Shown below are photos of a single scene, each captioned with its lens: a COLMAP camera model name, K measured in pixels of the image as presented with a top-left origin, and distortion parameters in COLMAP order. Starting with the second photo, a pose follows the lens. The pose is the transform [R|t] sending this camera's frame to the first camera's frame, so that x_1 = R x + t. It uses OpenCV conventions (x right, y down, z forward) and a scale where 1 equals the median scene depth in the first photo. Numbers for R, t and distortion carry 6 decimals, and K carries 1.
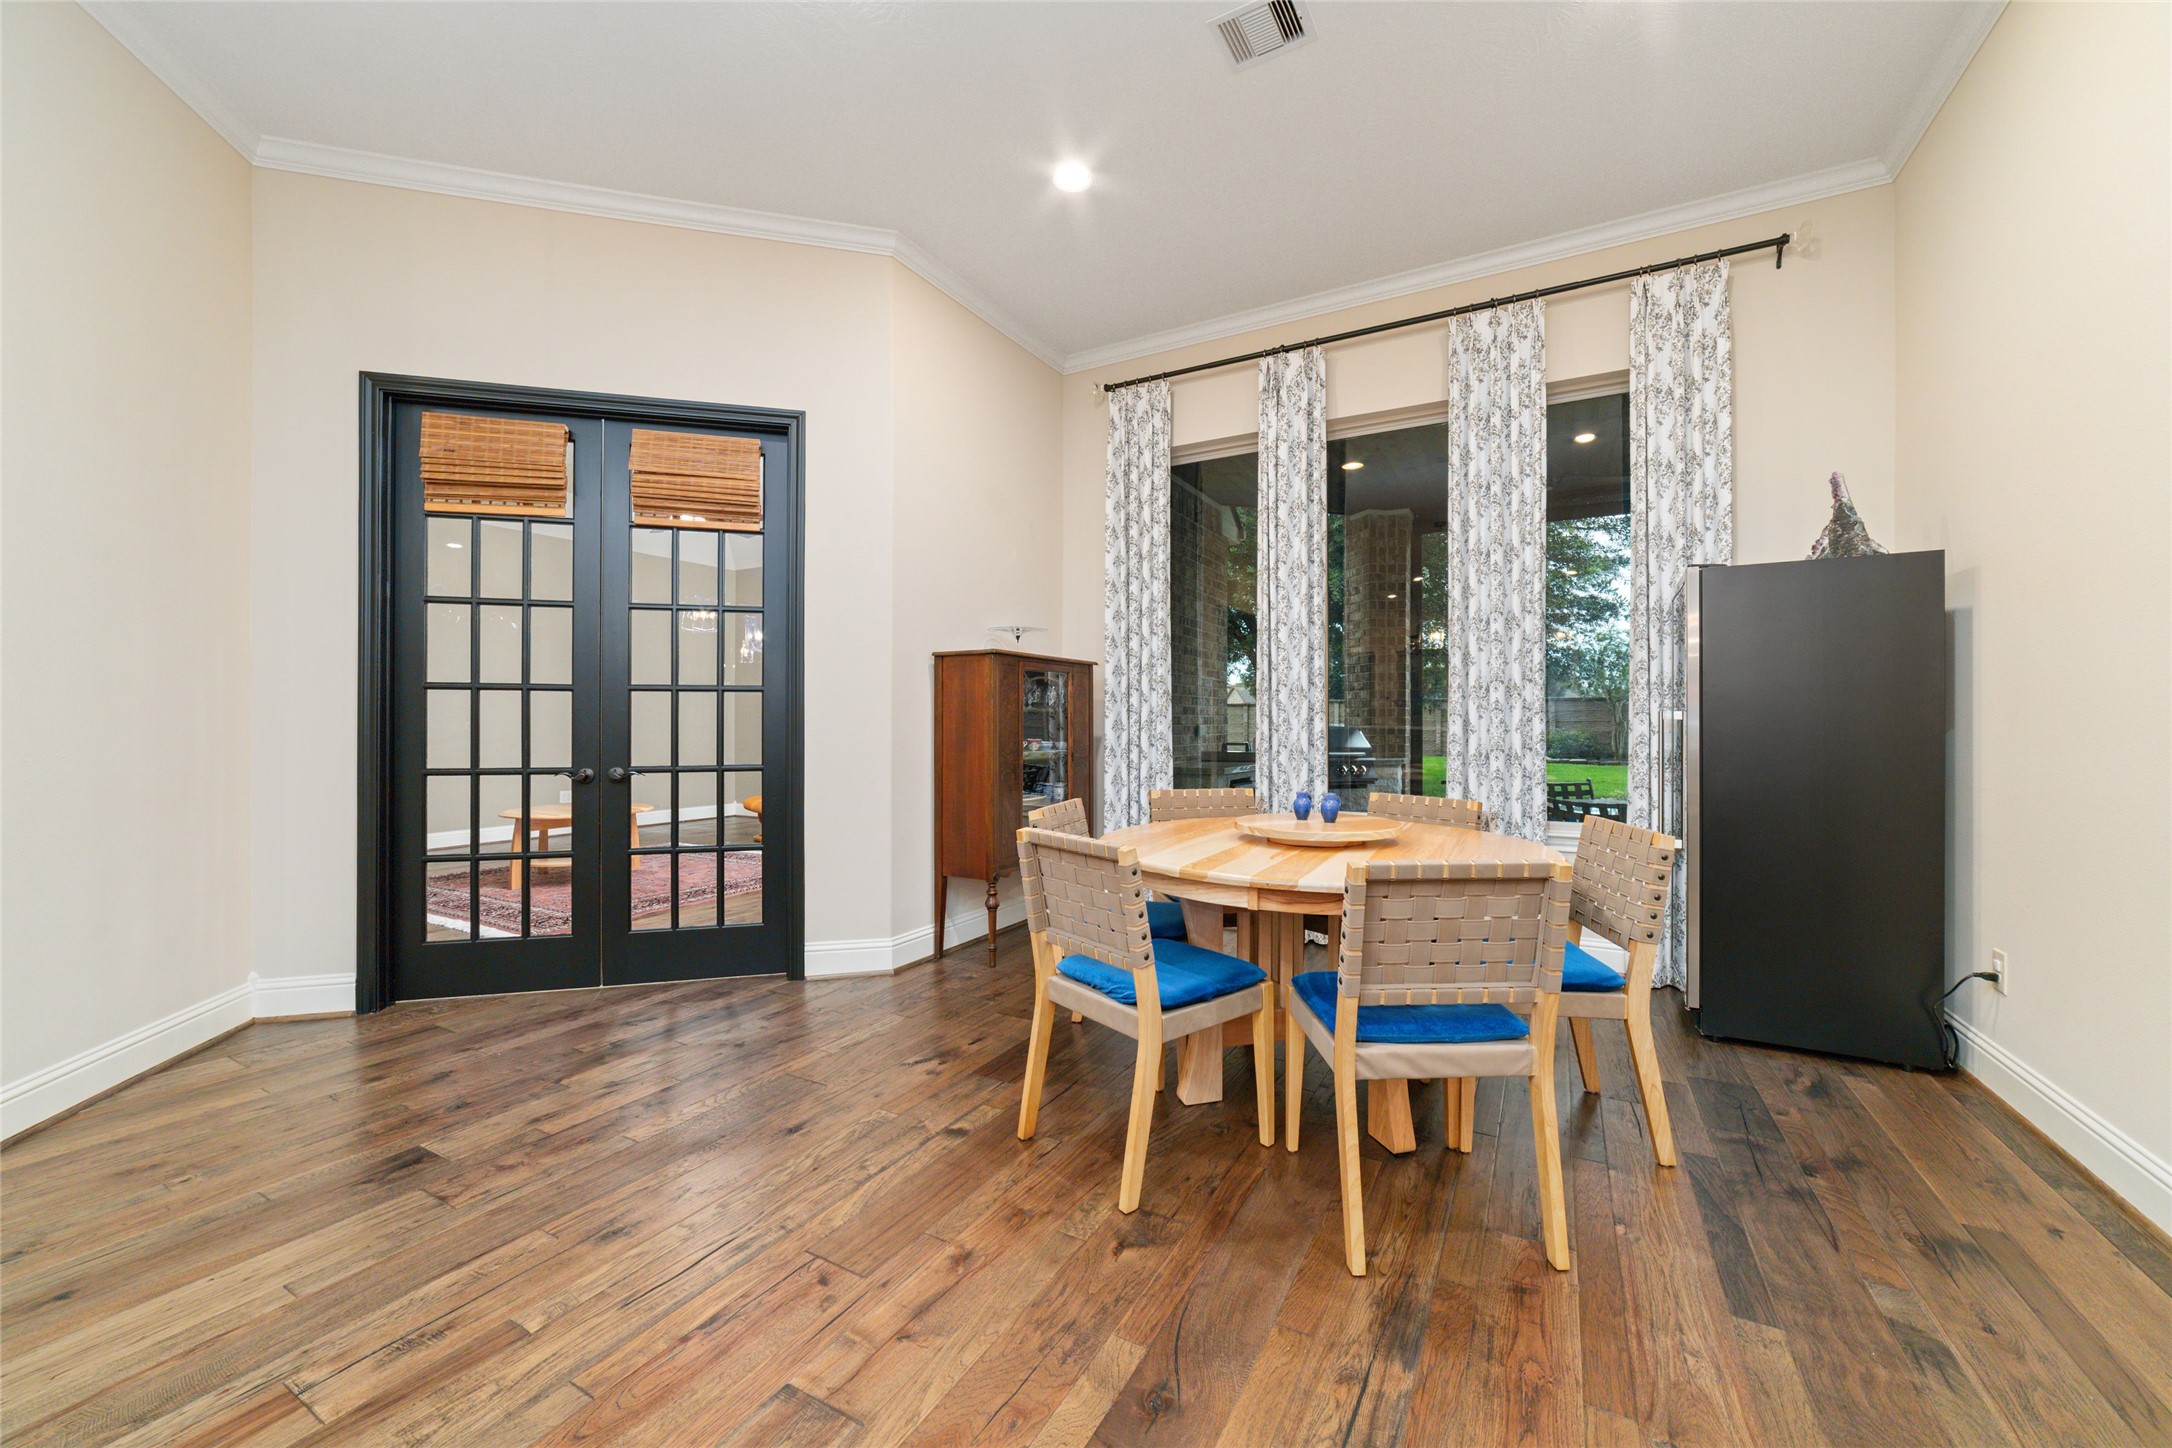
lens RADIAL K [[831.5, 0, 1086.0], [0, 831.5, 724.0], [0, 0, 1]] dist [-0.020629, 0.006776]
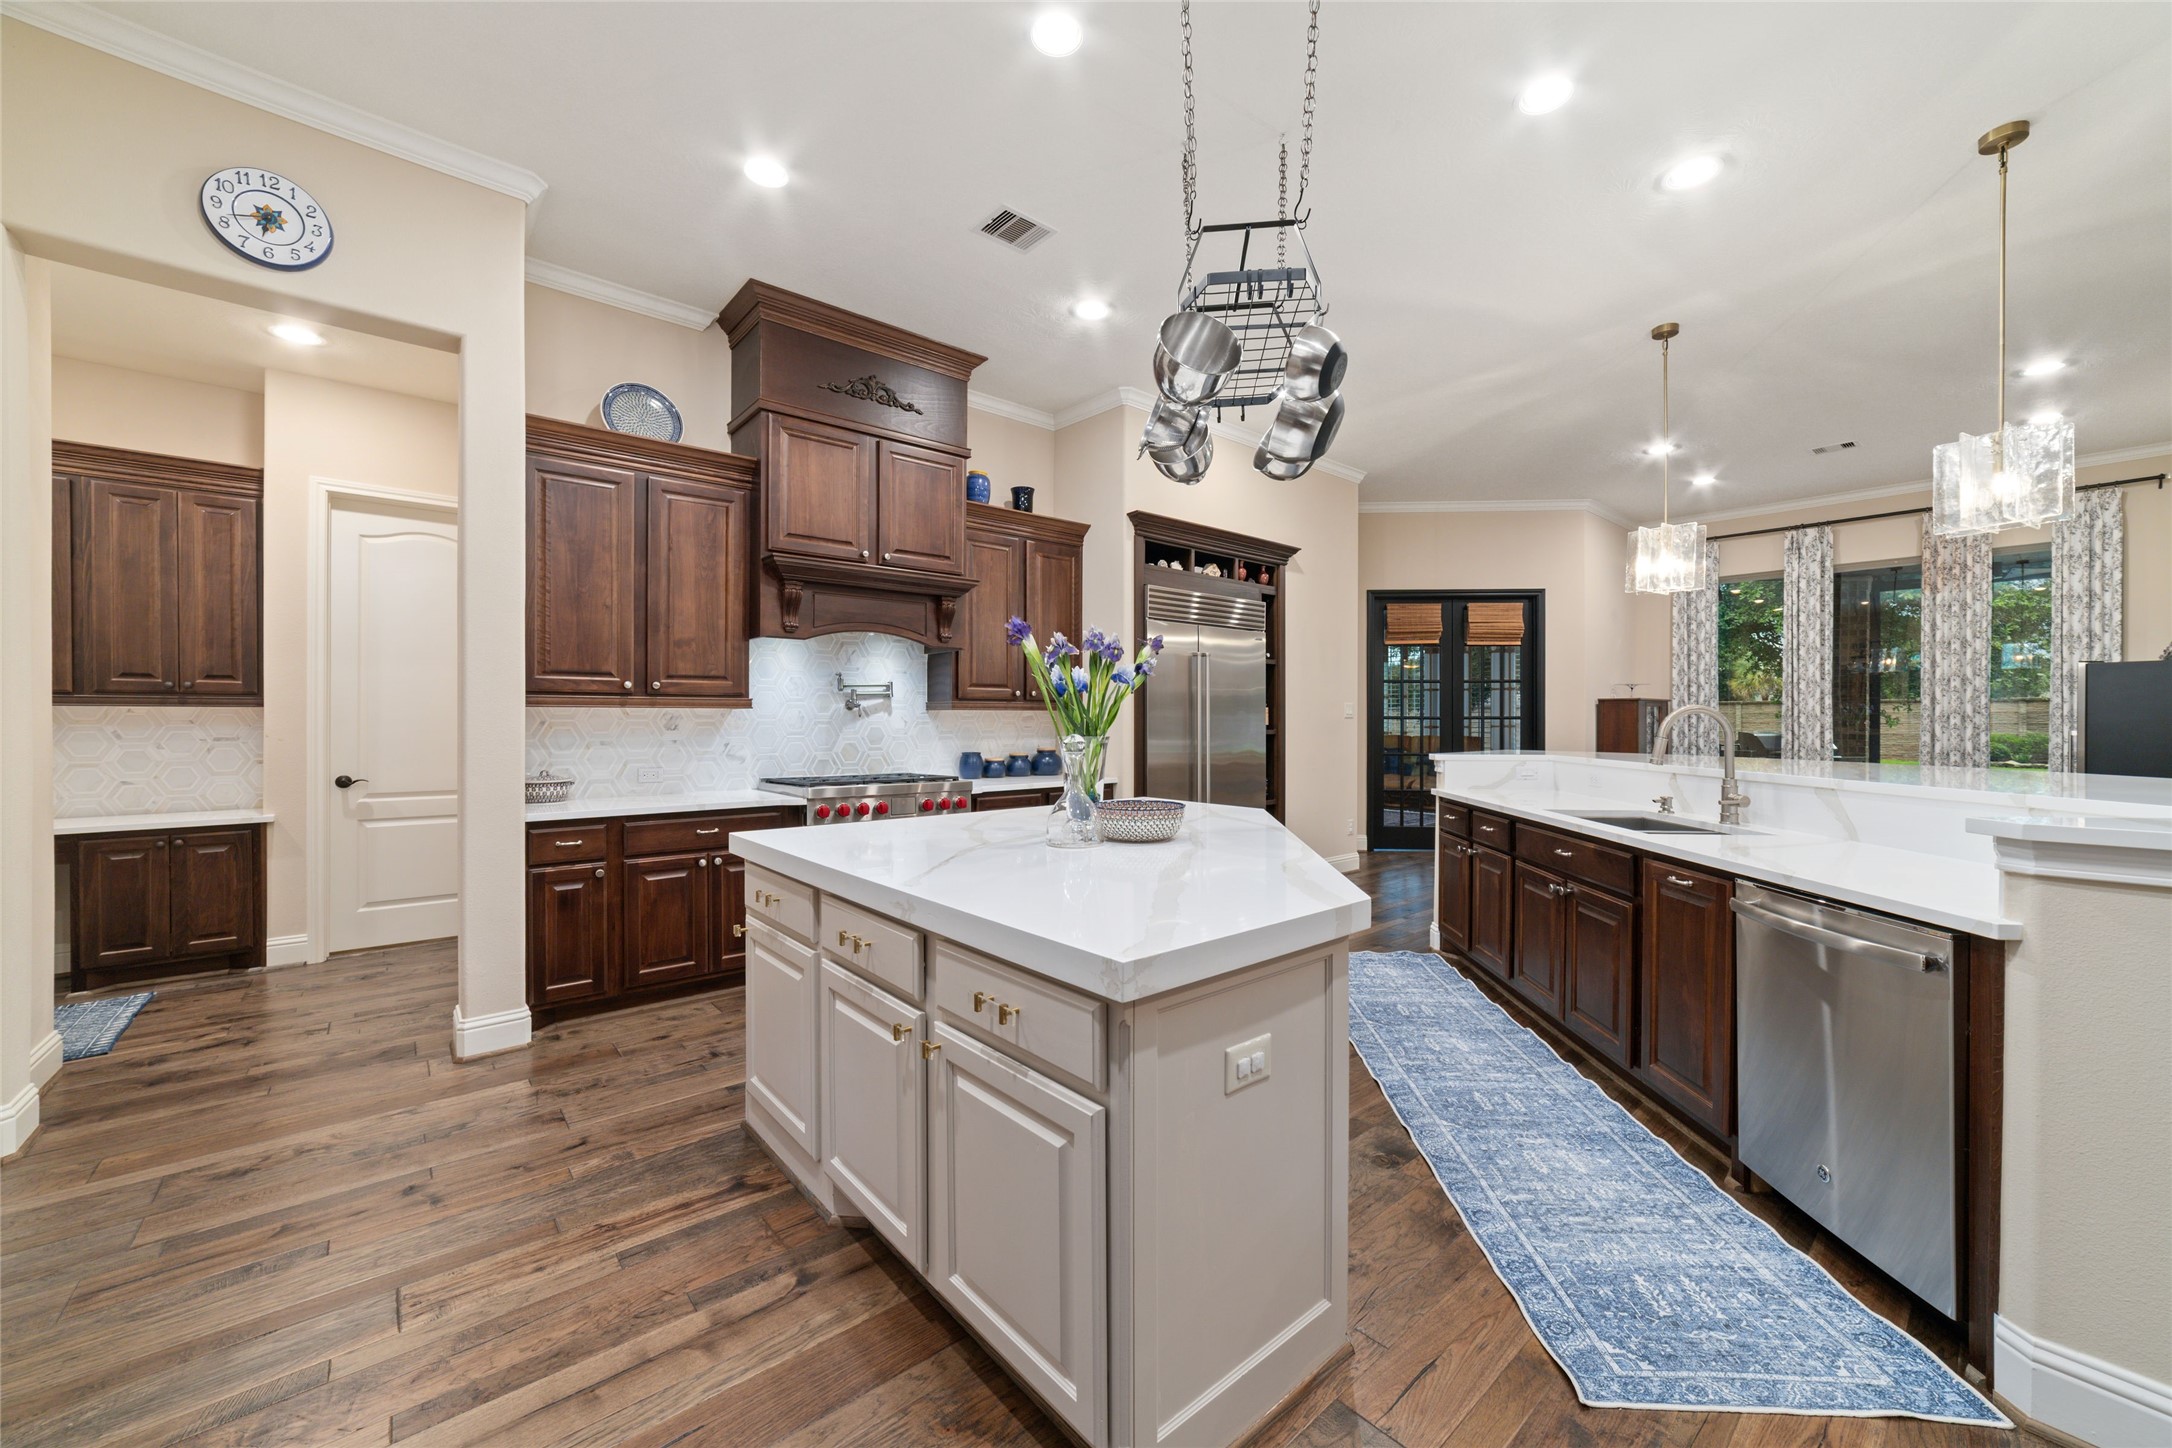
lens RADIAL K [[831.5, 0, 1086.0], [0, 831.5, 724.0], [0, 0, 1]] dist [-0.020629, 0.006776]
pose [[0.941648, 0.002507, -0.336590, -0.698749], [-0.001124, 0.999990, 0.004304, -0.032979], [0.336598, -0.003674, 0.941641, -1.343819]]
